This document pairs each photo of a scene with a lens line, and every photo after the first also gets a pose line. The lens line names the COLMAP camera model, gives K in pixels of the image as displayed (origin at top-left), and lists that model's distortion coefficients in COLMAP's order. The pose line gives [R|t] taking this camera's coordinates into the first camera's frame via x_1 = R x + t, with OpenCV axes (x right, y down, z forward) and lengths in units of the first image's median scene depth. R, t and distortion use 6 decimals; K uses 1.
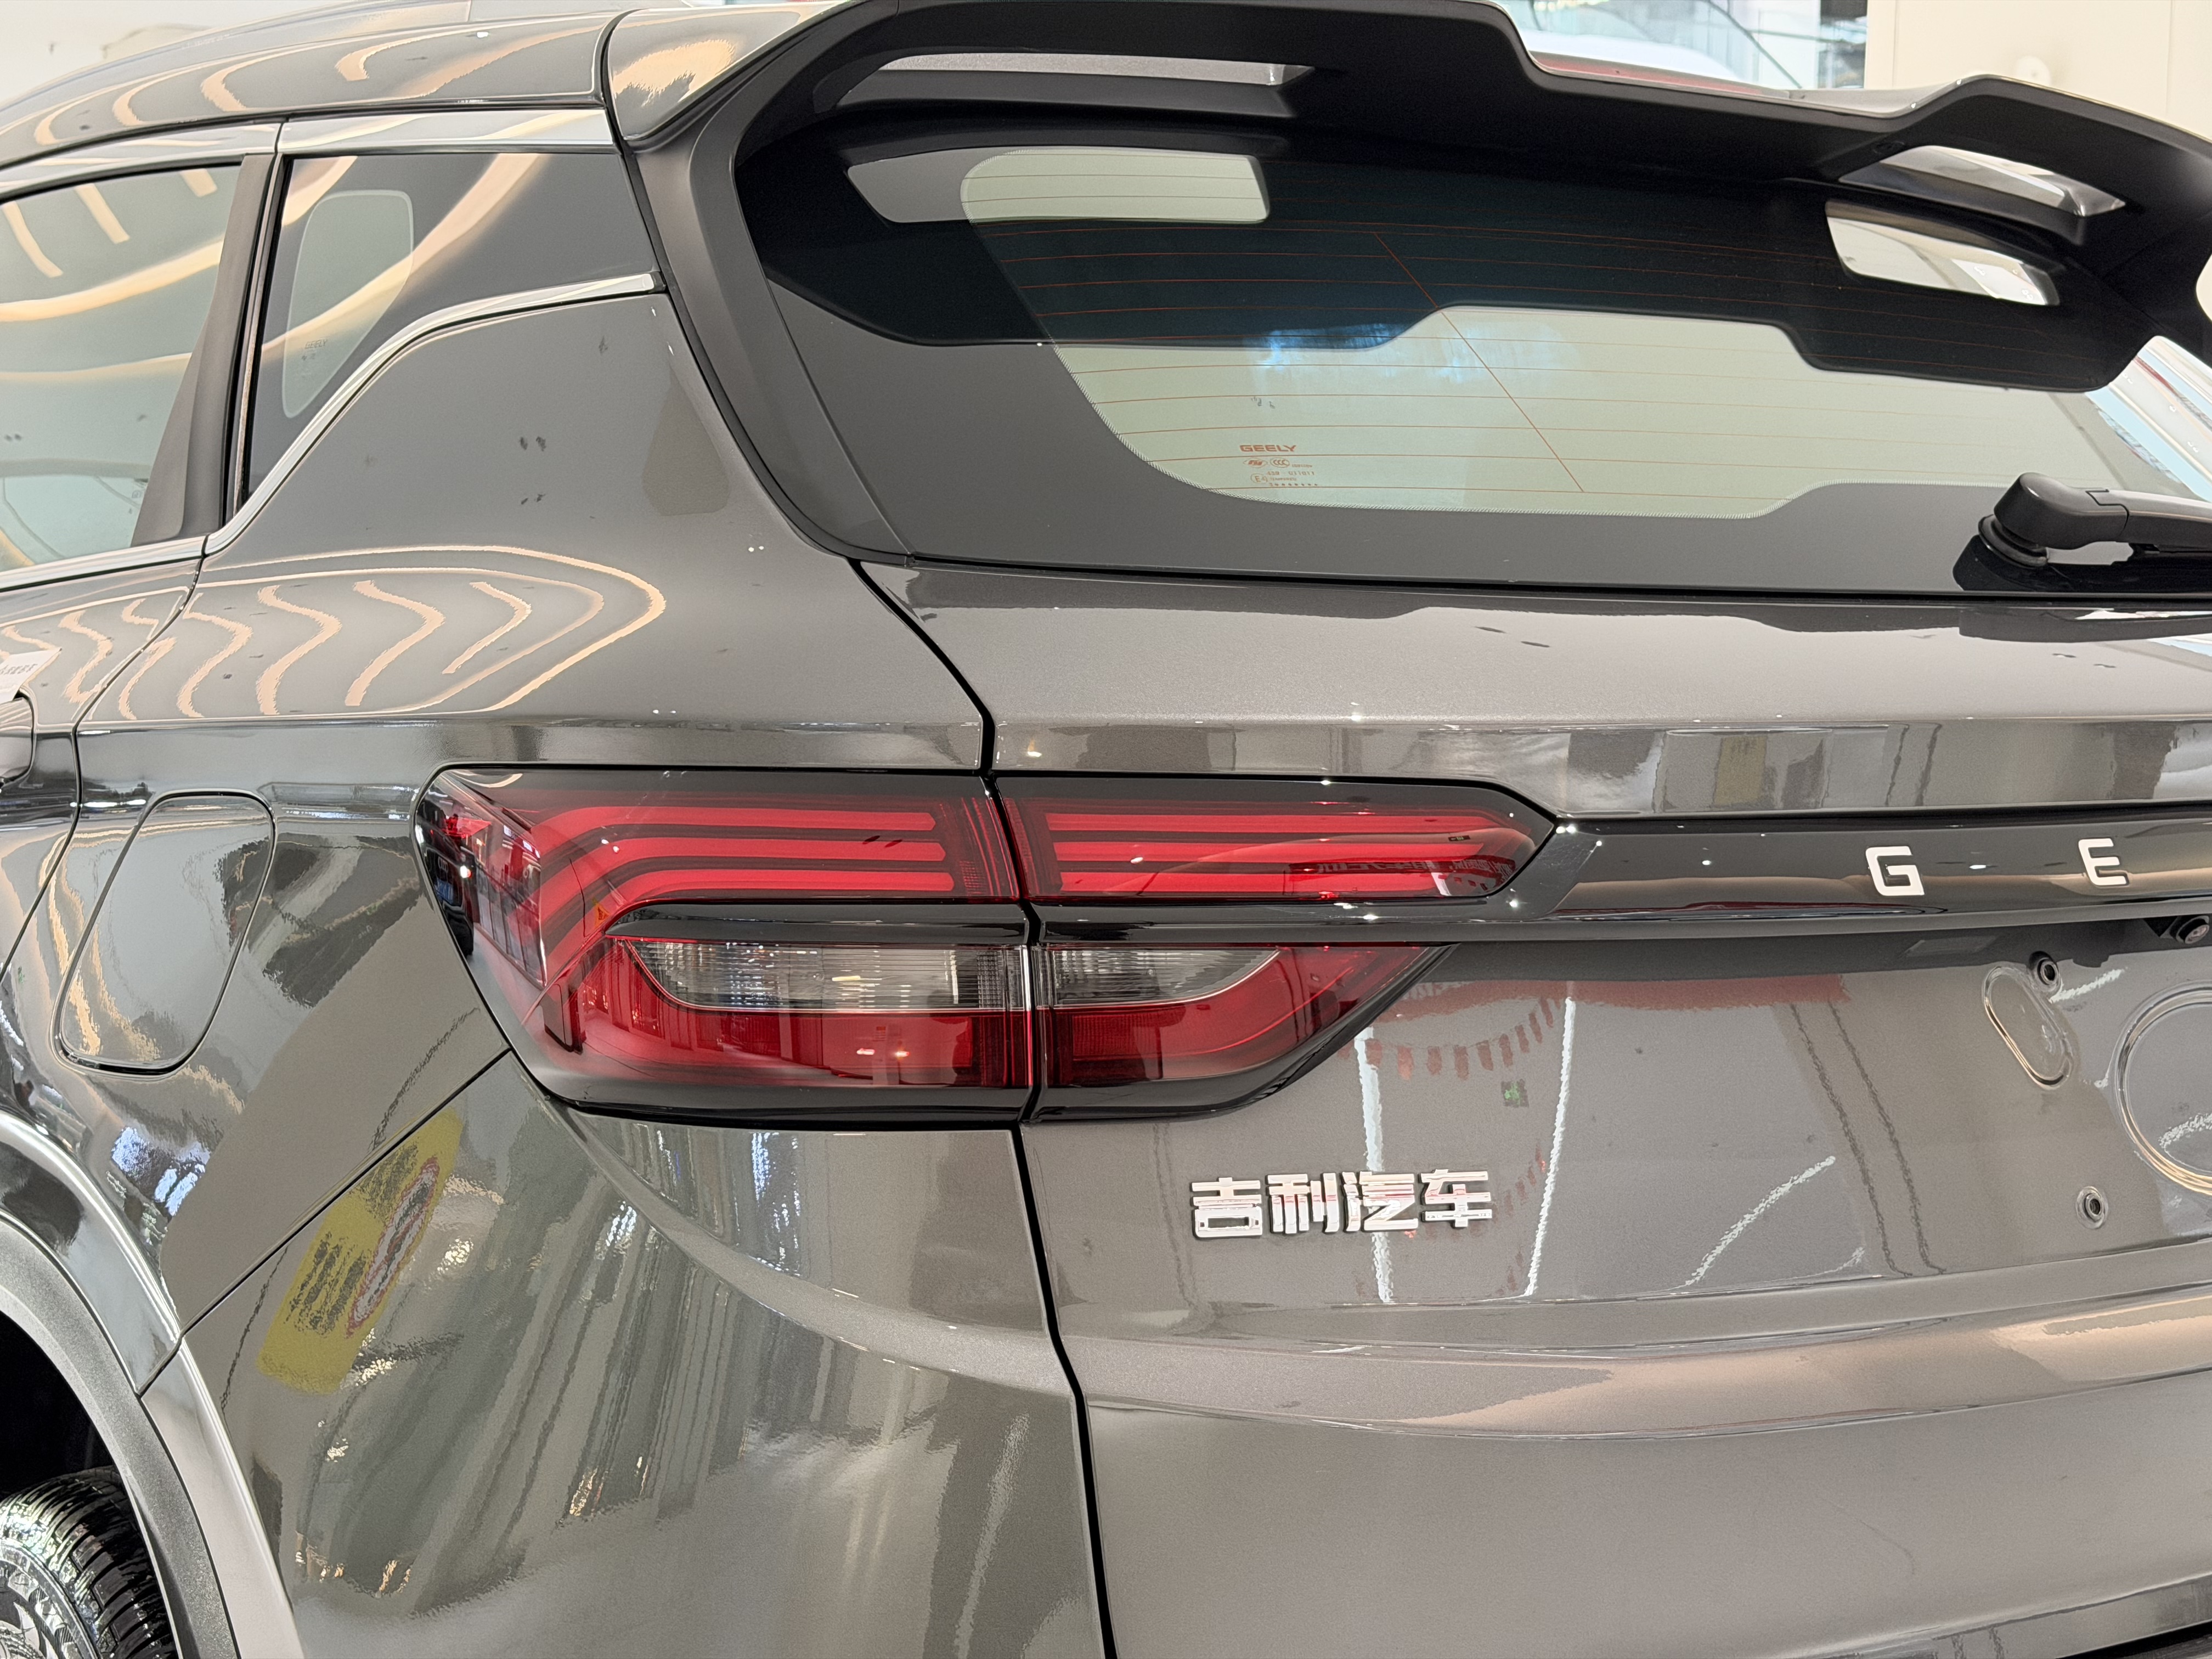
lens RADIAL K [[3148.4, 0, 1125.4], [0, 3148.4, 751.3], [0, 0, 1]] dist [0.135811, 0.000000]
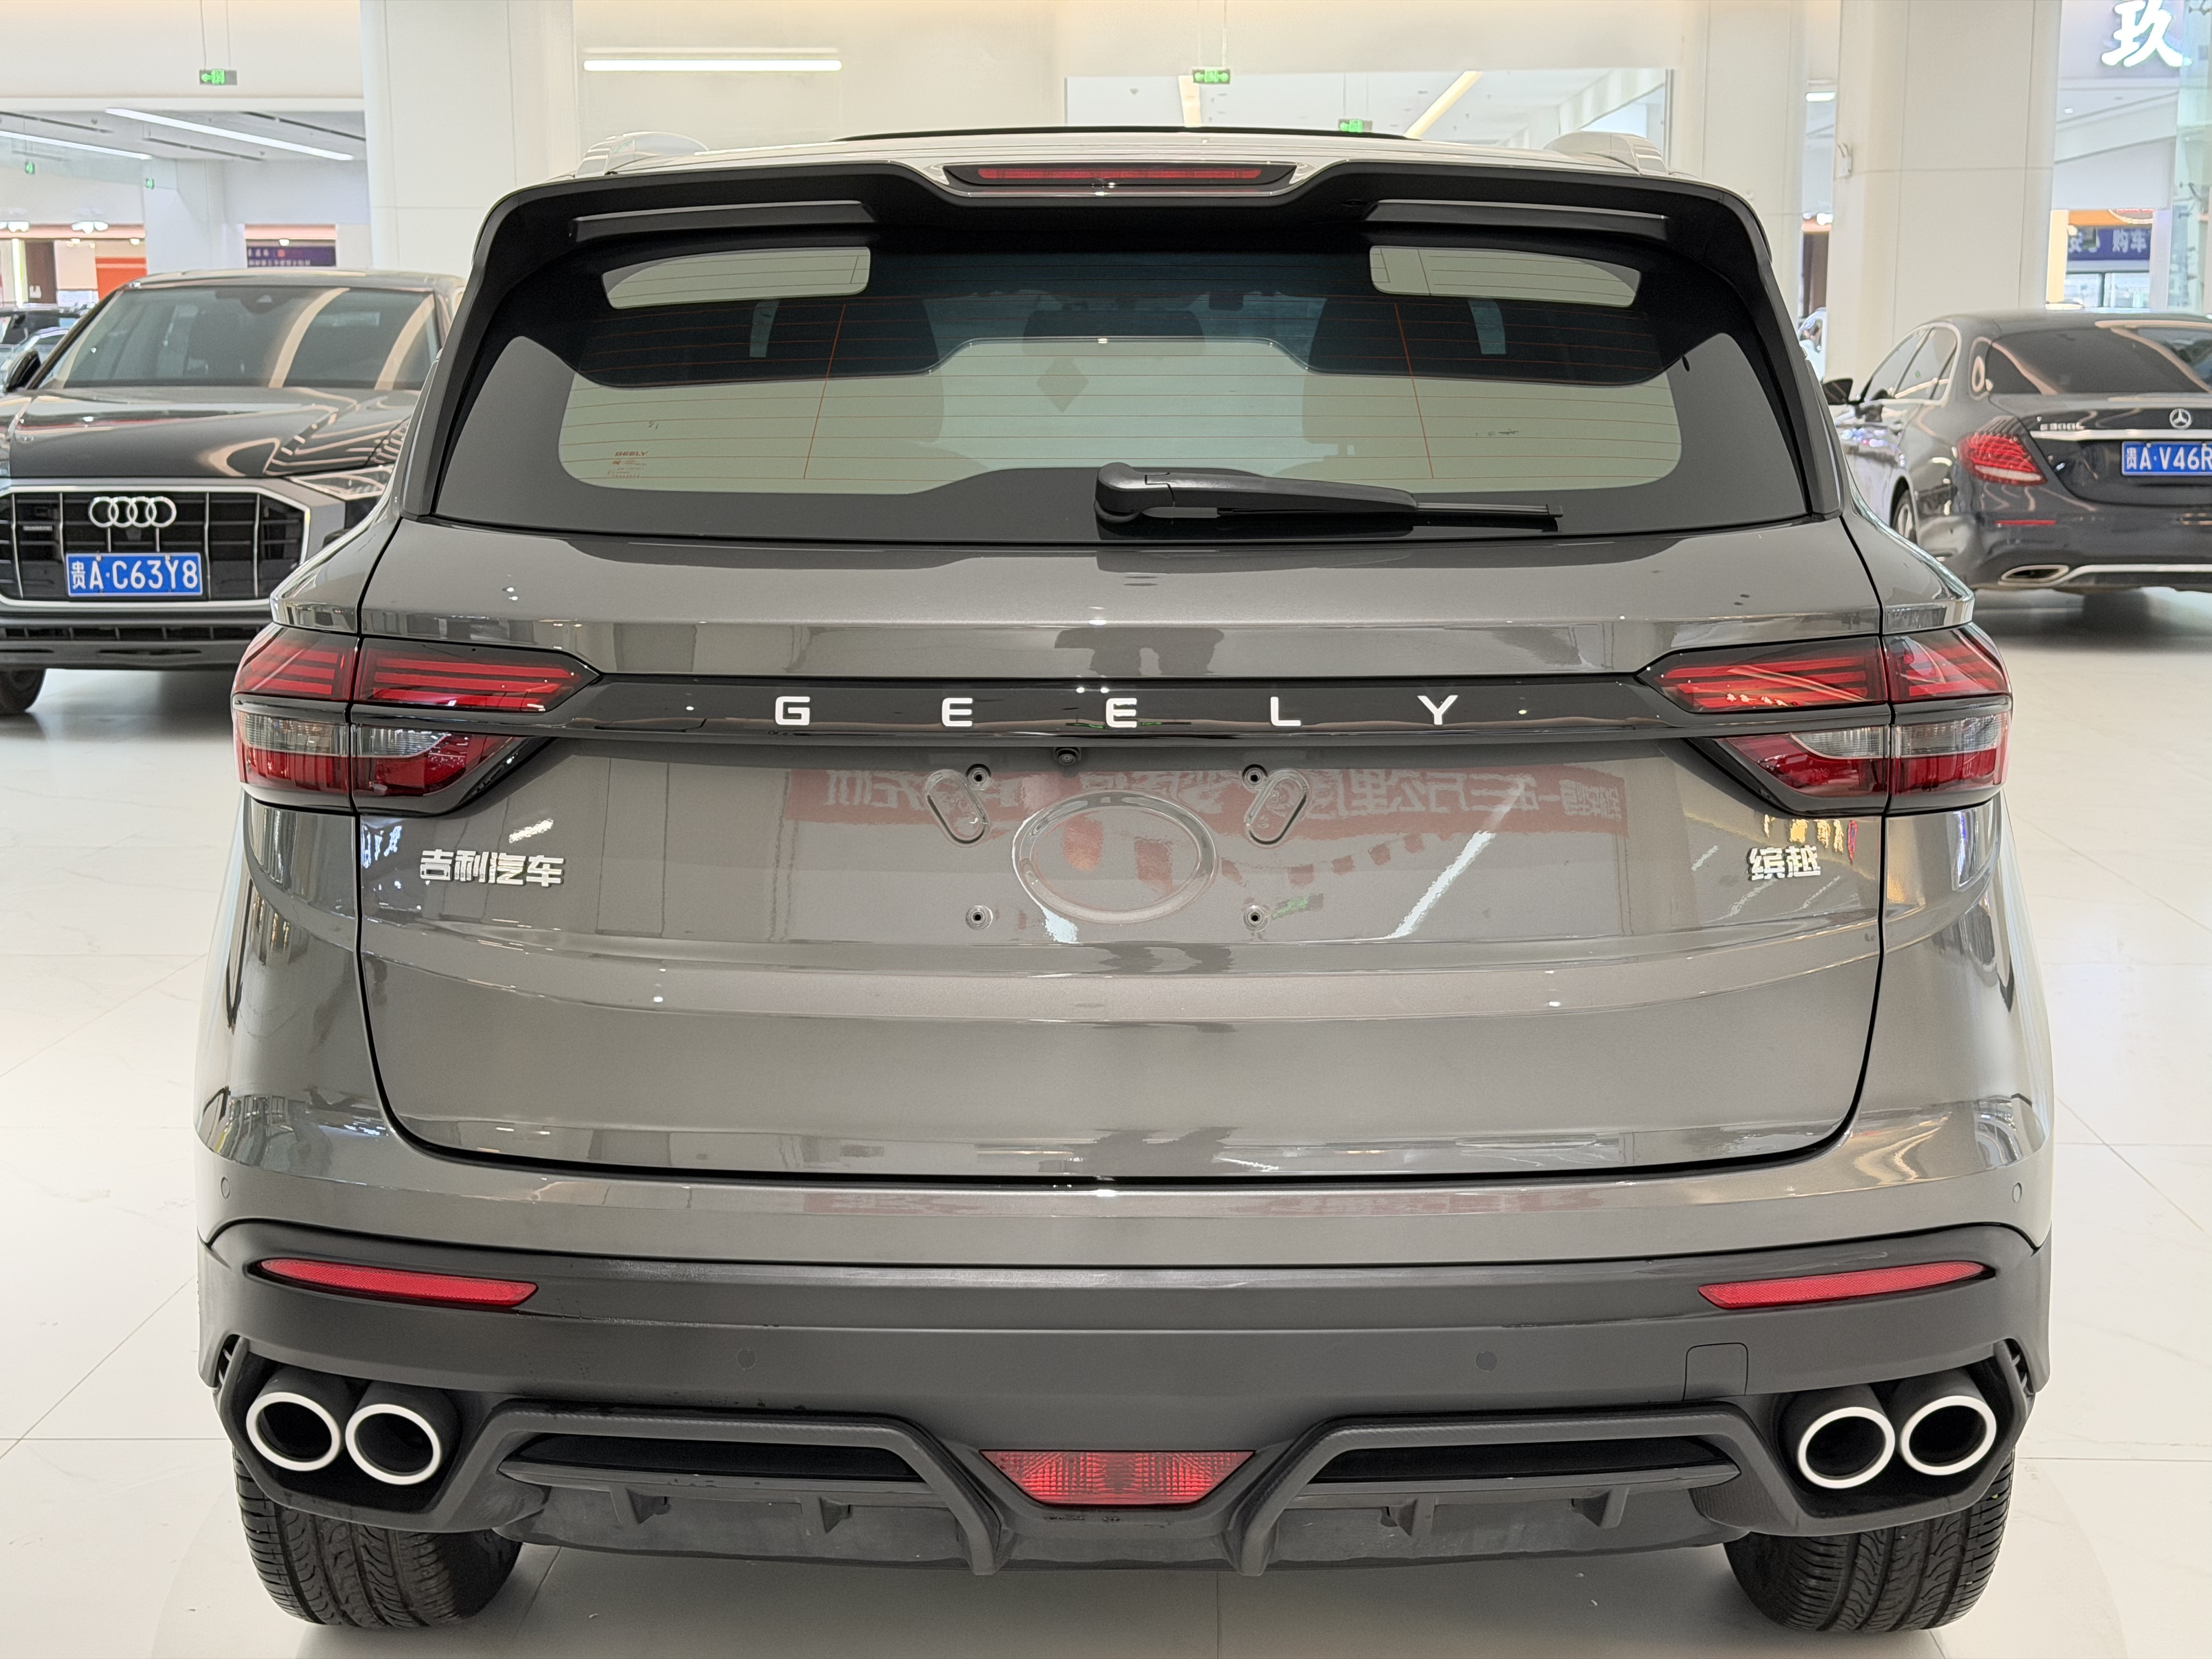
lens RADIAL K [[3148.4, 0, 1126.3], [0, 3148.4, 841.7], [0, 0, 1]] dist [0.135811, 0.000000]
pose [[0.821872, 0.071334, -0.565189, 1.404397], [-0.018858, 0.994992, 0.098158, -0.065887], [0.569361, -0.070015, 0.819101, -0.338117]]
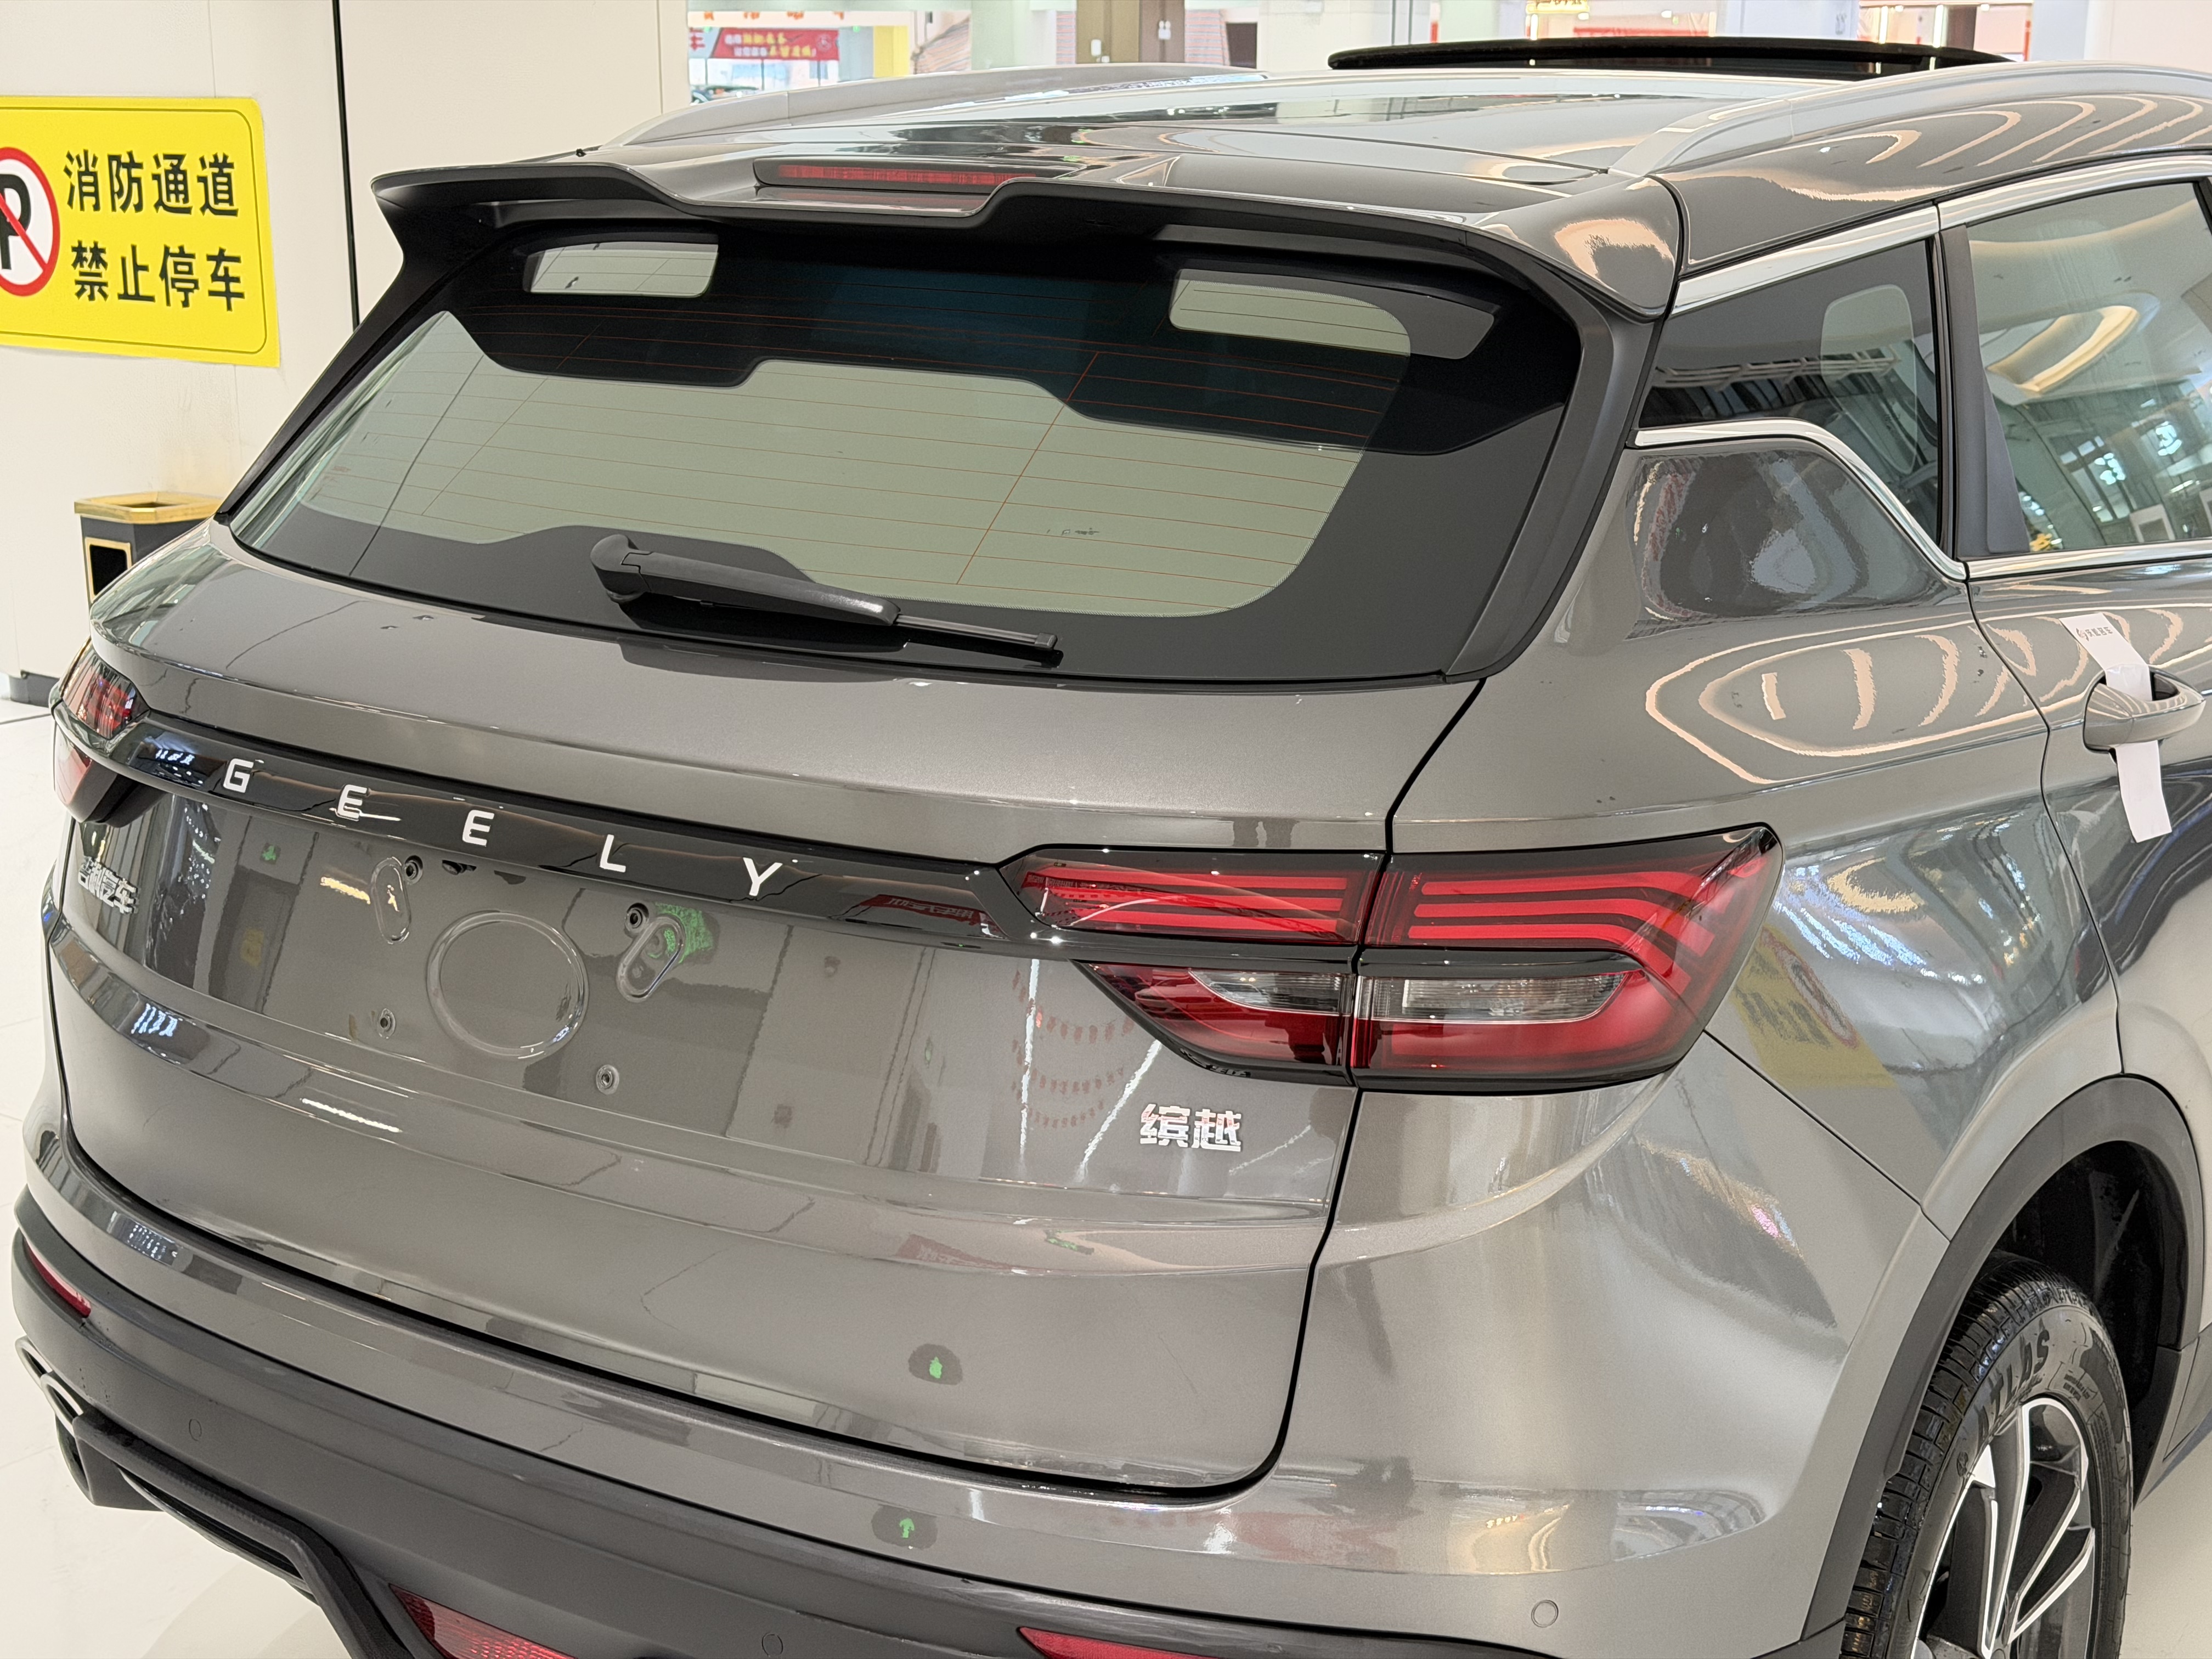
lens RADIAL K [[3148.4, 0, 1109.4], [0, 3148.4, 835.6], [0, 0, 1]] dist [0.135811, 0.000000]
pose [[0.340725, 0.203502, -0.917875, 1.948607], [-0.060685, 0.979017, 0.194530, -0.285164], [0.938203, -0.010580, 0.345925, 0.860569]]
